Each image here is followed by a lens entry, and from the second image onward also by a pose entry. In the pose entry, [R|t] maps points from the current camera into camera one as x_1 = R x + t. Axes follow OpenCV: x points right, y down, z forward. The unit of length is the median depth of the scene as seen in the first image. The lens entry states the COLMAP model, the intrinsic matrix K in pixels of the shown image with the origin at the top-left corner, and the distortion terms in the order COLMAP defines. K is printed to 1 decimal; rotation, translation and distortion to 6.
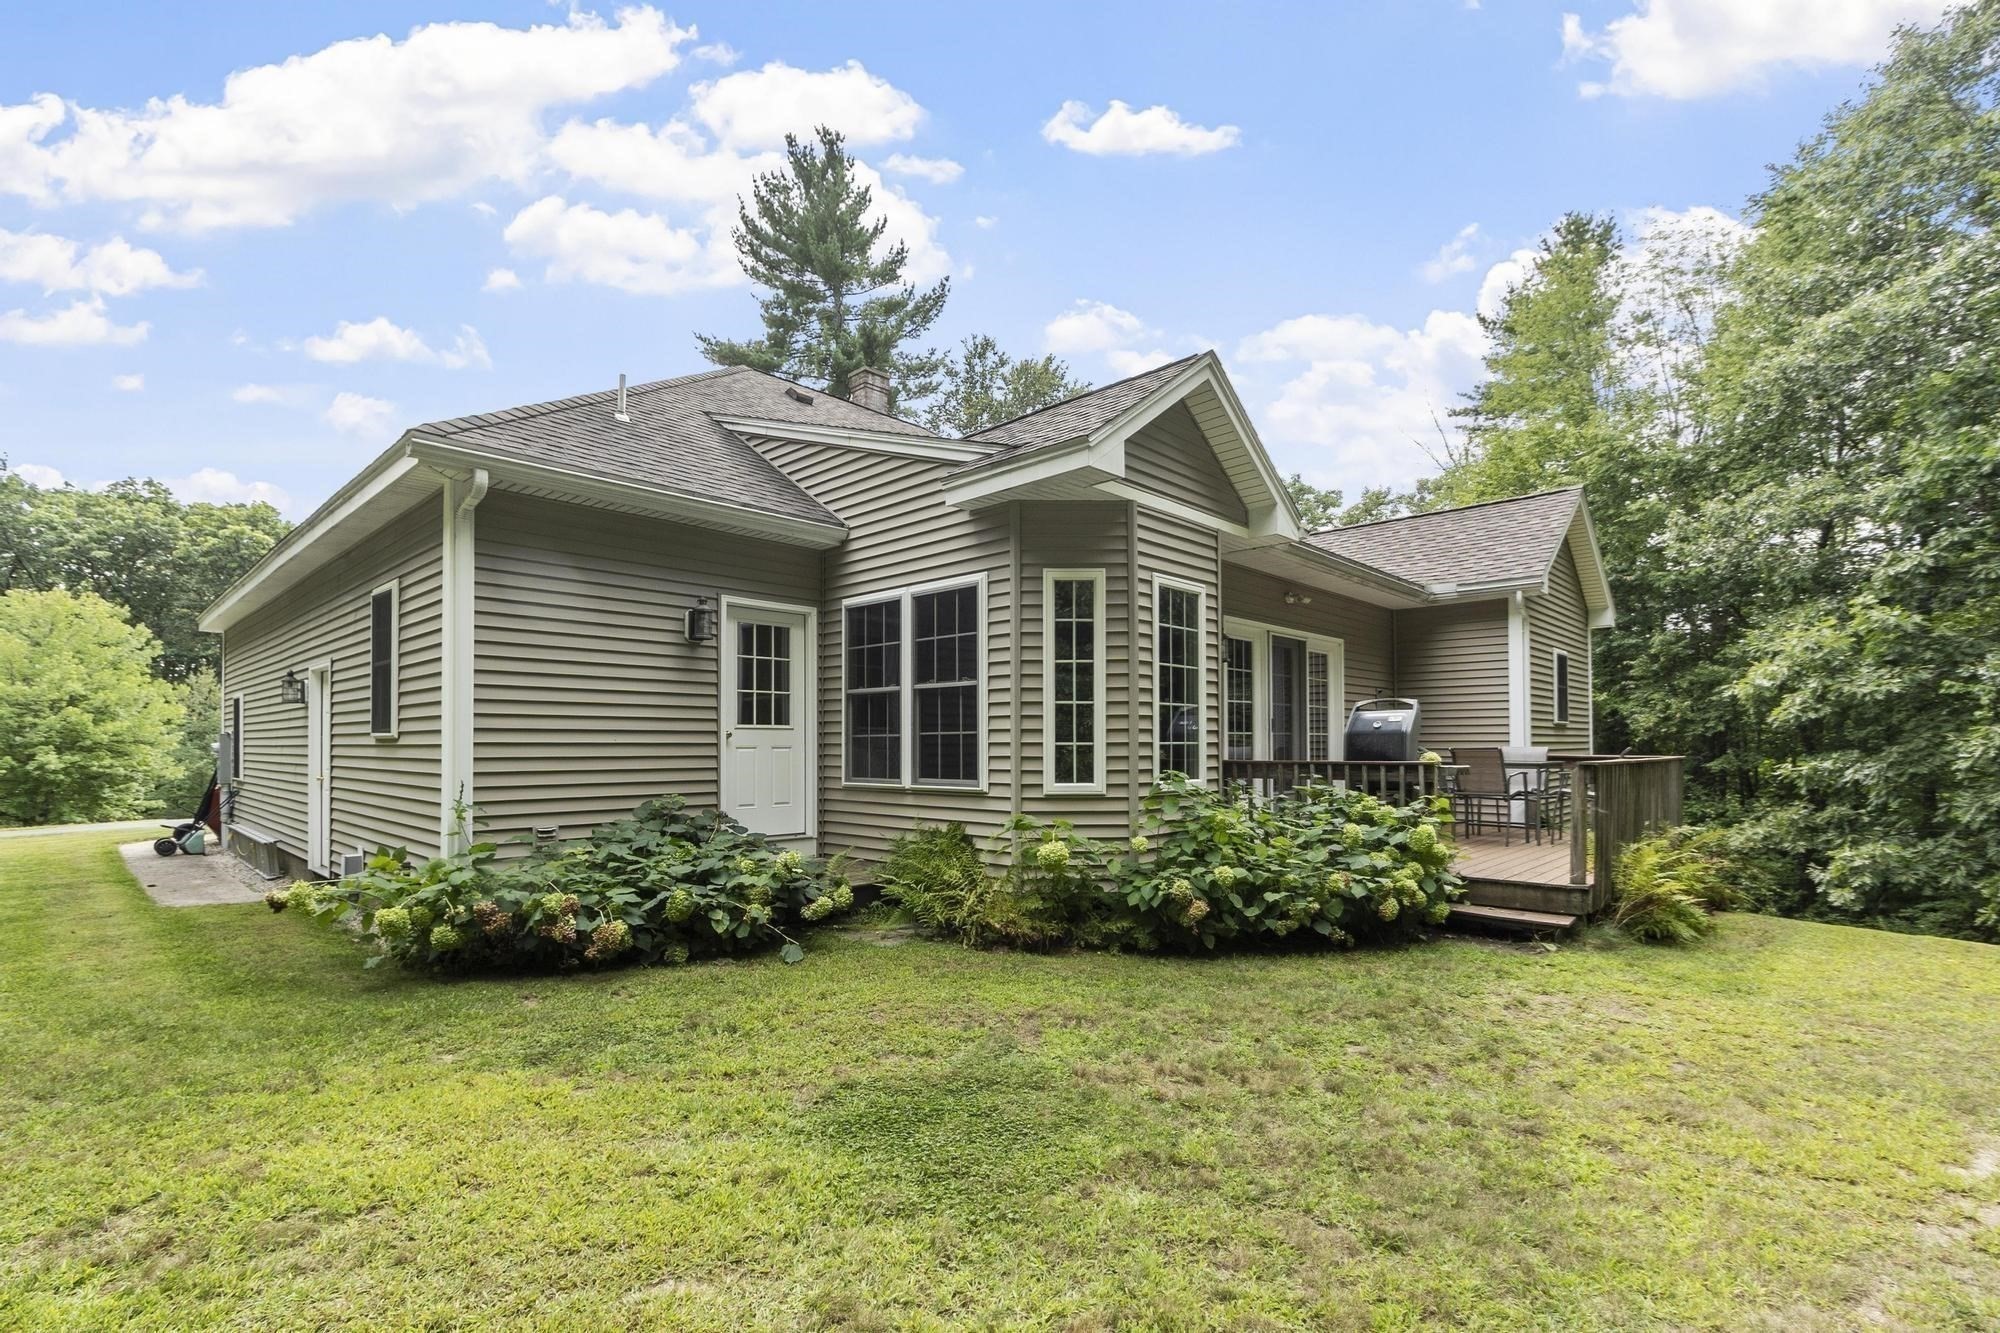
lens RADIAL K [[896.6, 0, 992.6], [0, 896.6, 736.4], [0, 0, 1]] dist [-0.000102, -0.000250]
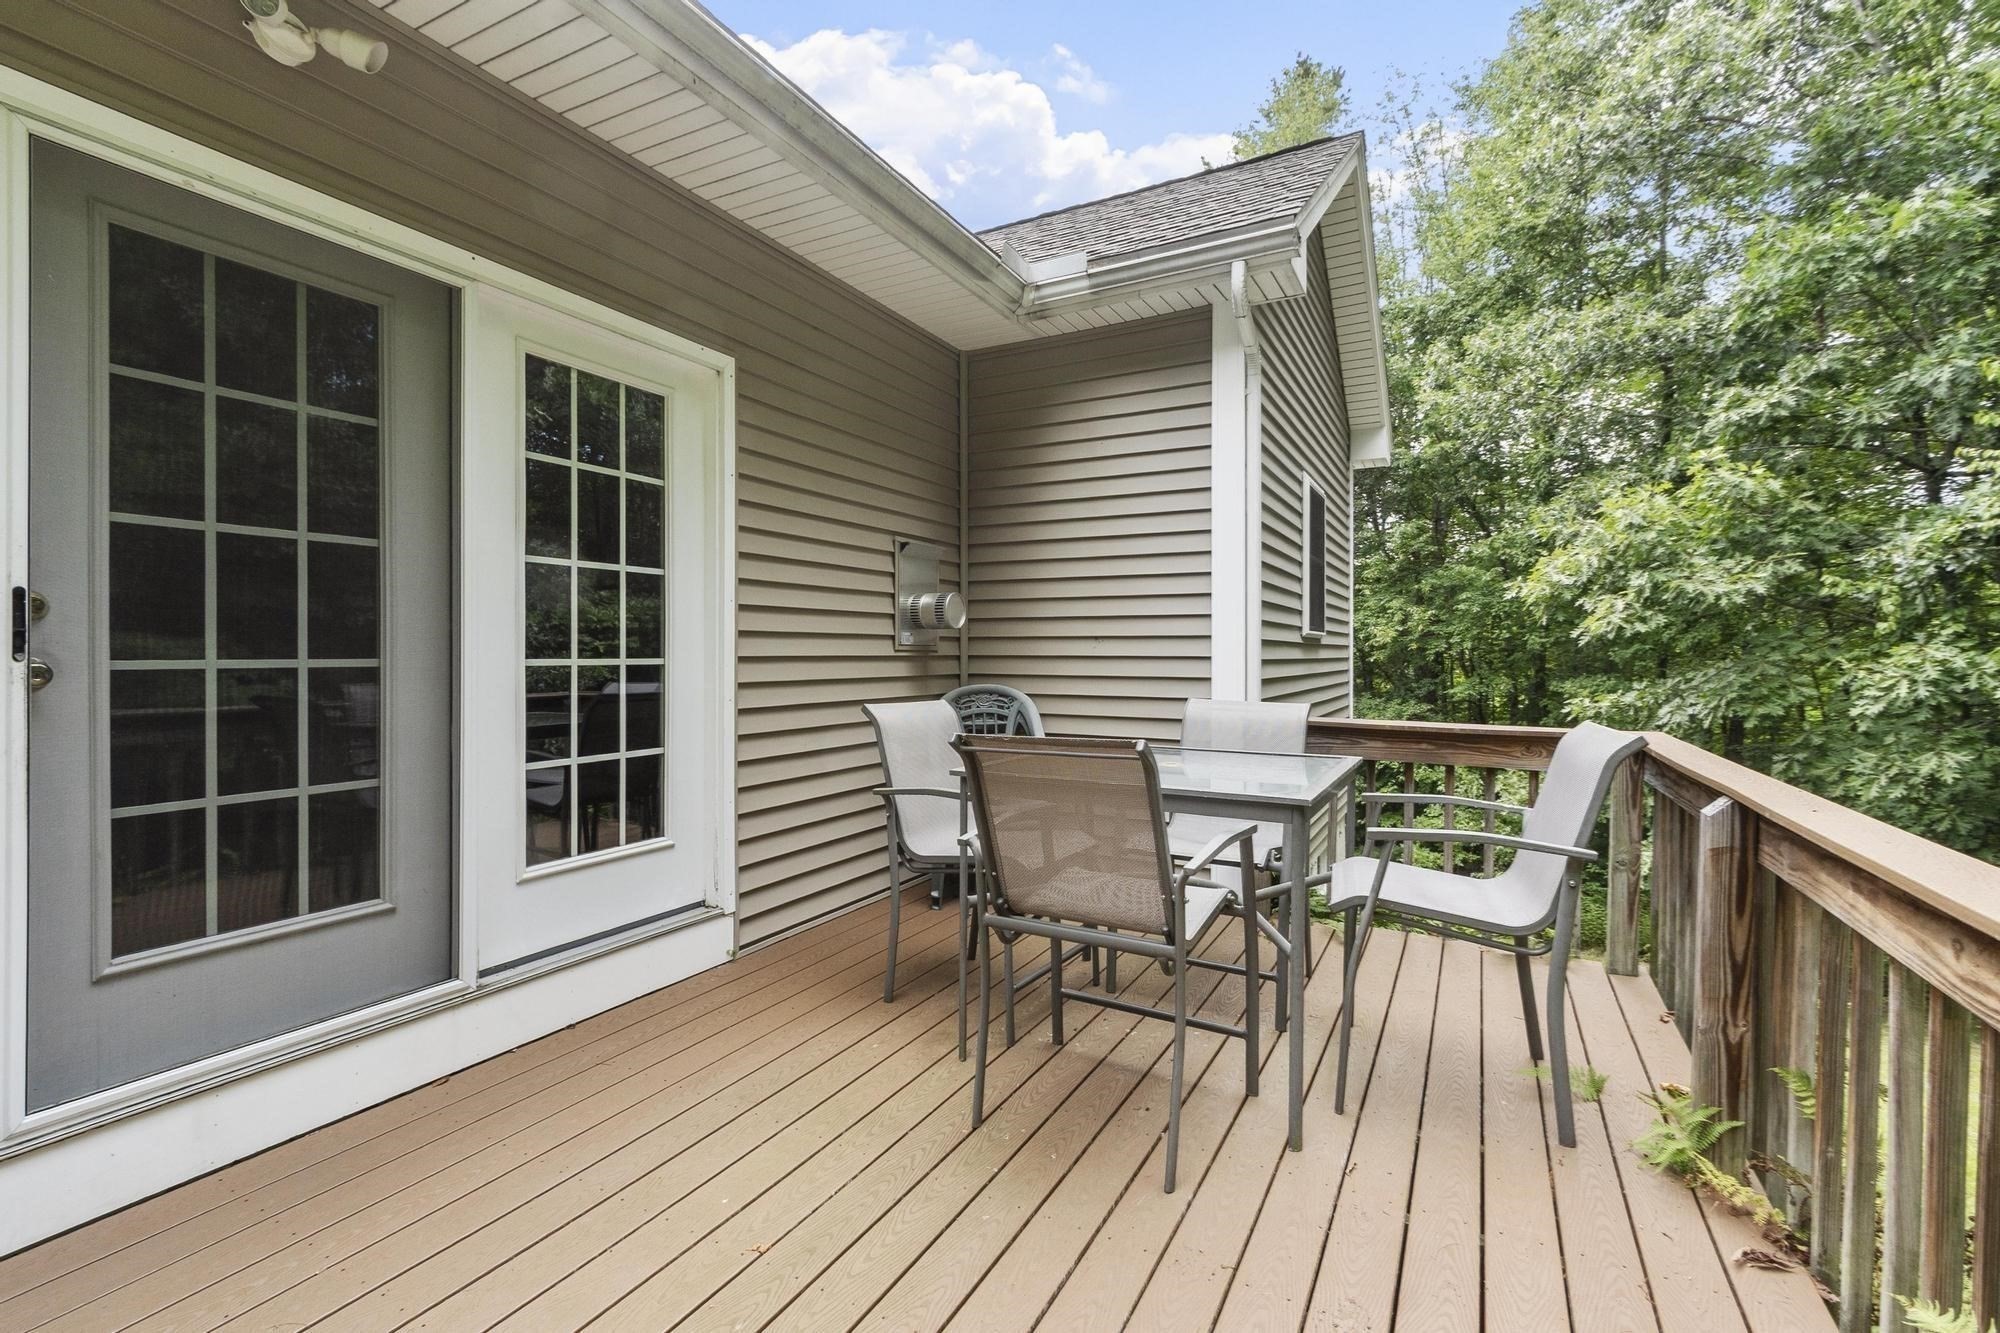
lens RADIAL K [[886.6, 0, 981.5], [0, 886.6, 655.6], [0, 0, 1]] dist [-0.000528, -0.000153]
pose [[0.969594, 0.004318, 0.244680, 0.442121], [-0.006882, 0.999930, 0.009624, -0.009166], [-0.244621, -0.011015, 0.969556, 0.746781]]
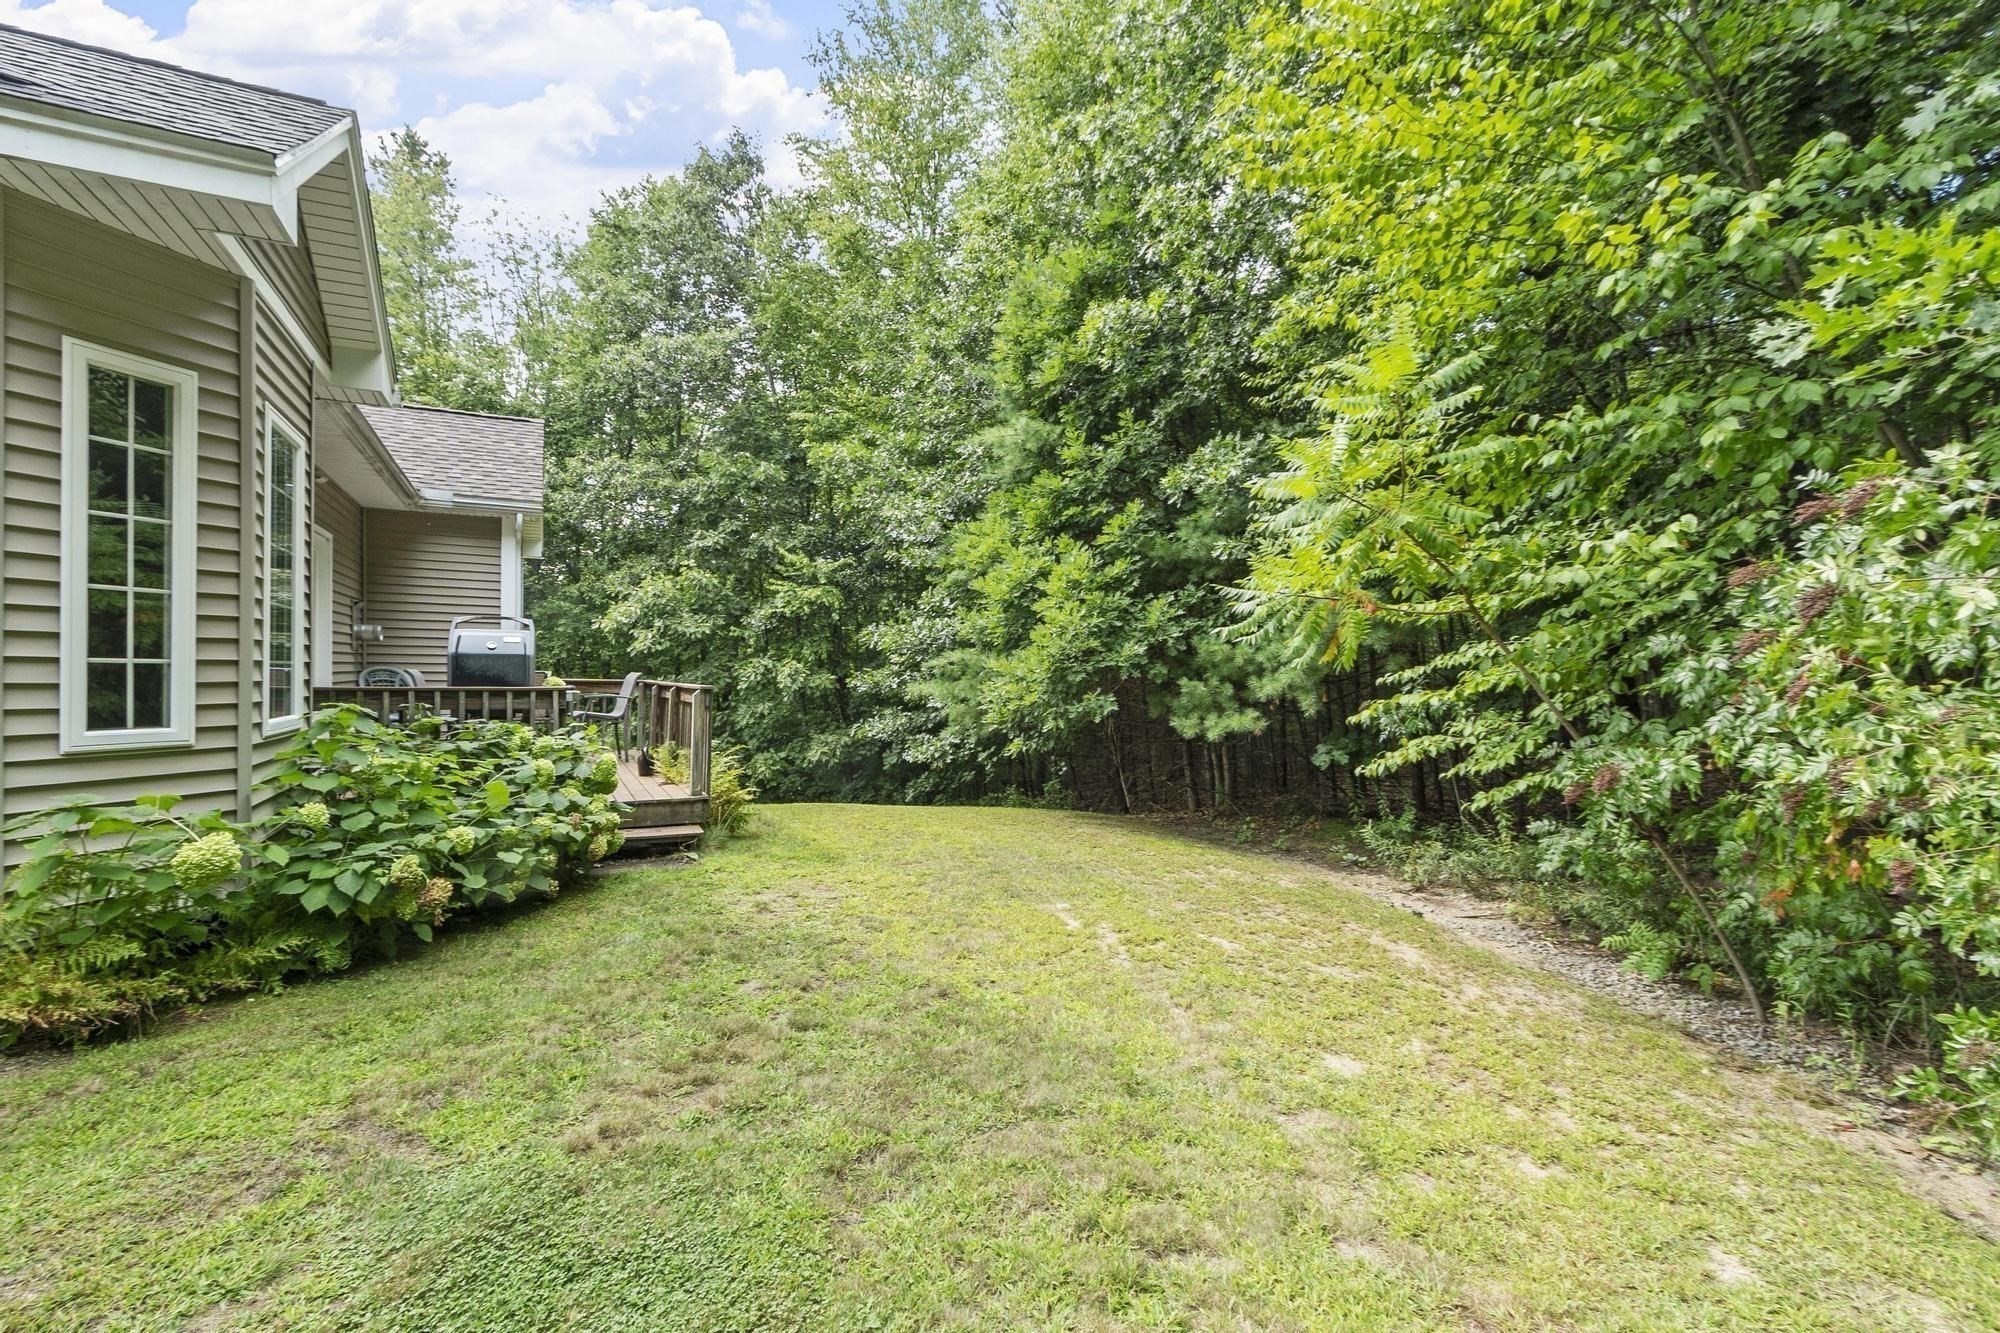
lens RADIAL K [[881.9, 0, 994.5], [0, 881.9, 680.0], [0, 0, 1]] dist [-0.000322, -0.000311]
pose [[0.333086, -0.001379, 0.942895, -0.172984], [-0.020613, 0.999749, 0.008744, 0.002685], [-0.942671, -0.022349, 0.332974, 0.193853]]
